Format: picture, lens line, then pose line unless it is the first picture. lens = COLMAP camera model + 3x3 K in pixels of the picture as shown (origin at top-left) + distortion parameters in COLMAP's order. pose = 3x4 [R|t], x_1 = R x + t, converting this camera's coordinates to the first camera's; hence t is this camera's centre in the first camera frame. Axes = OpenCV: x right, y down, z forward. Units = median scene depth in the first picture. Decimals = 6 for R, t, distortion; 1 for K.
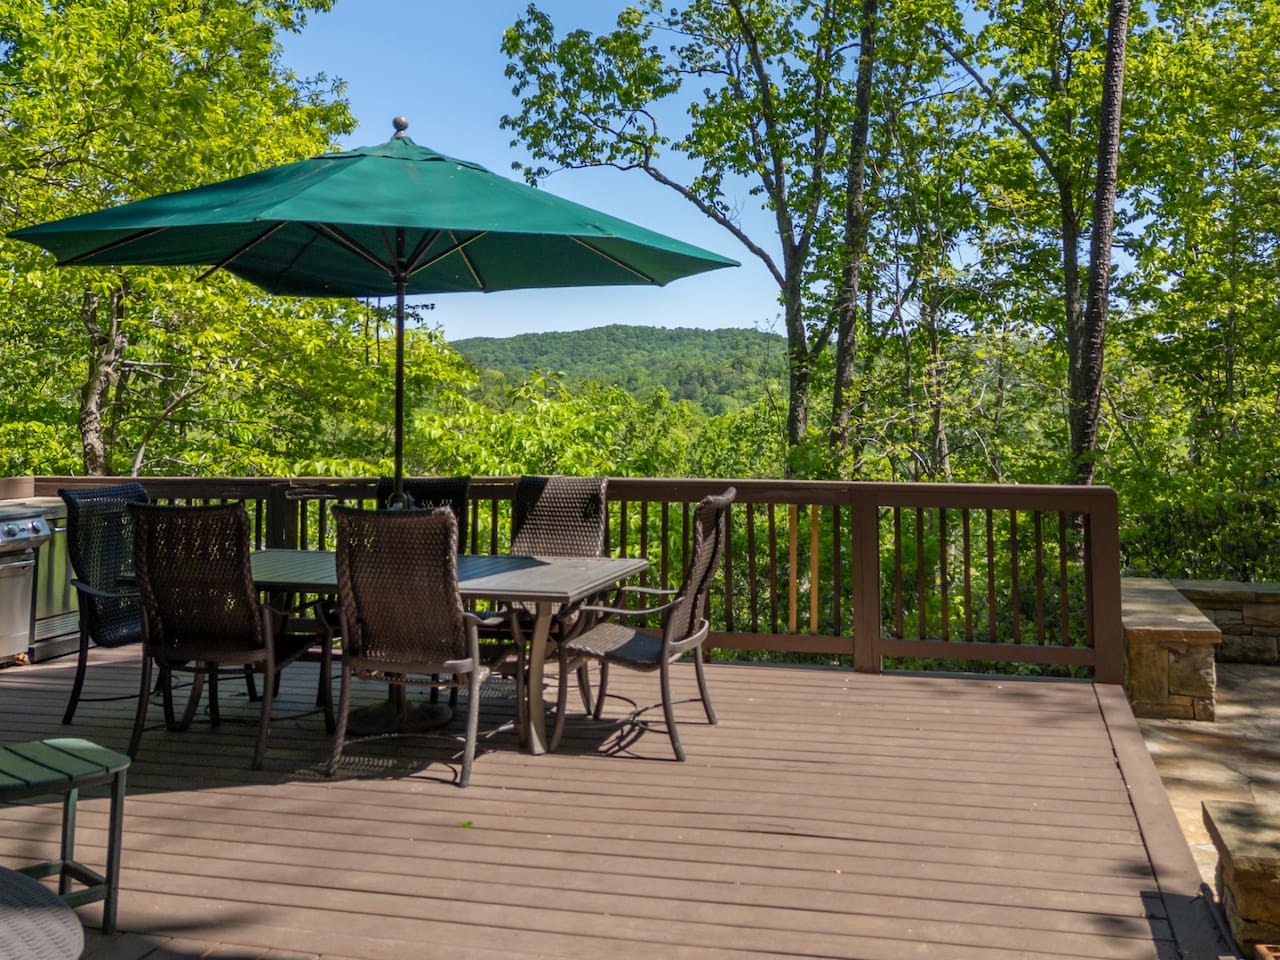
lens RADIAL K [[1168.3, 0, 641.5], [0, 1168.3, 475.7], [0, 0, 1]] dist [-0.005583, 0.000000]
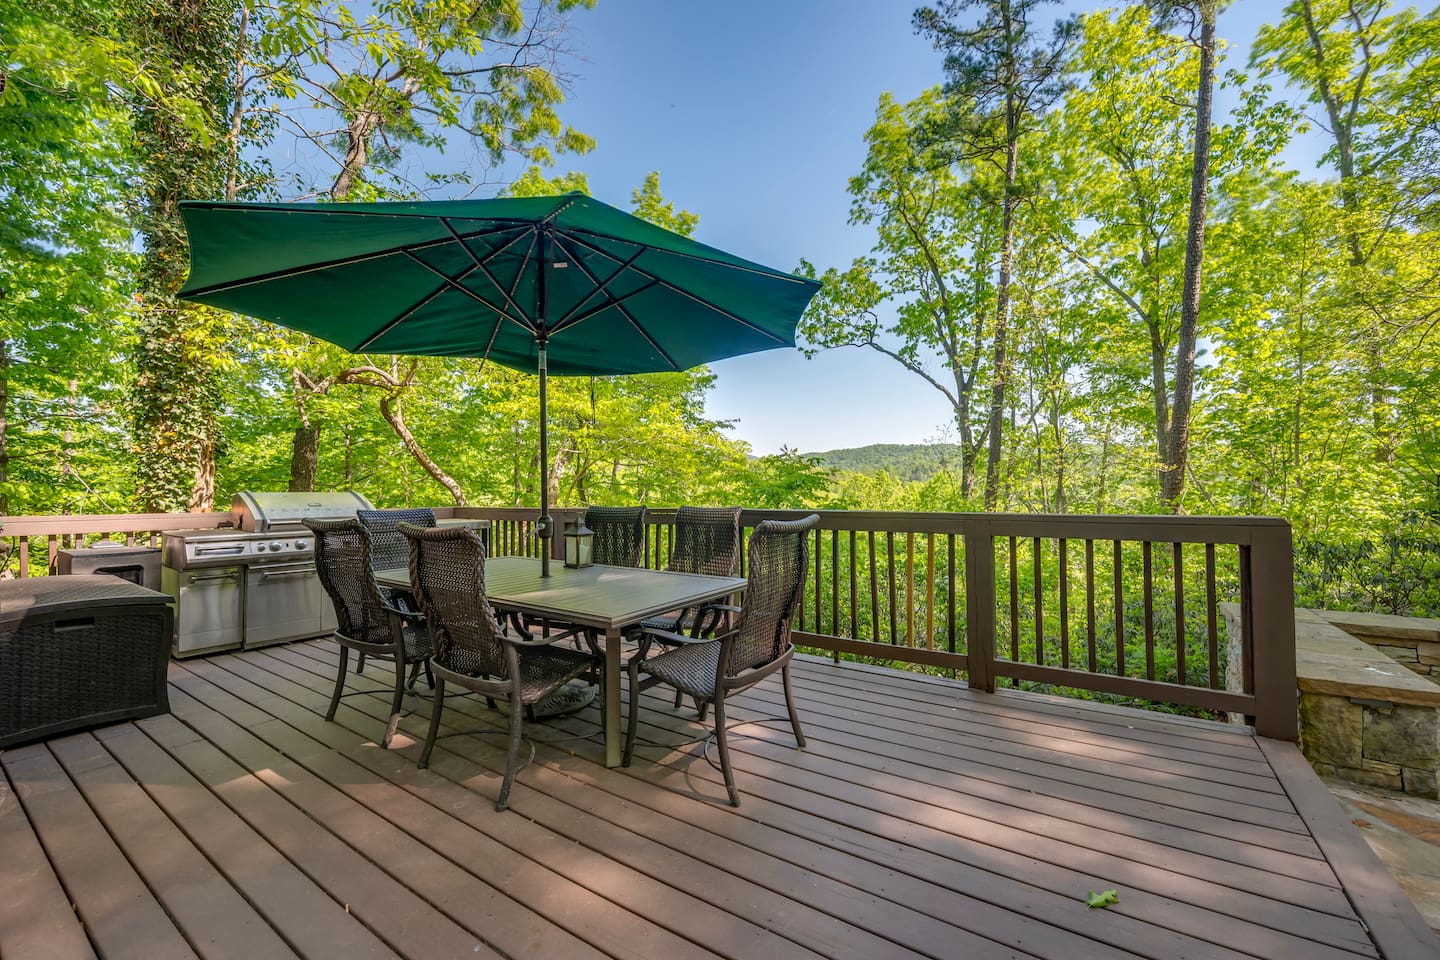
lens RADIAL K [[561.0, 0, 710.9], [0, 561.0, 483.5], [0, 0, 1]] dist [-0.000134, 0.000190]
pose [[0.951693, -0.005850, -0.306995, 0.031908], [-0.013121, 0.998130, -0.059695, 0.003835], [0.306770, 0.060839, 0.949837, 0.122048]]
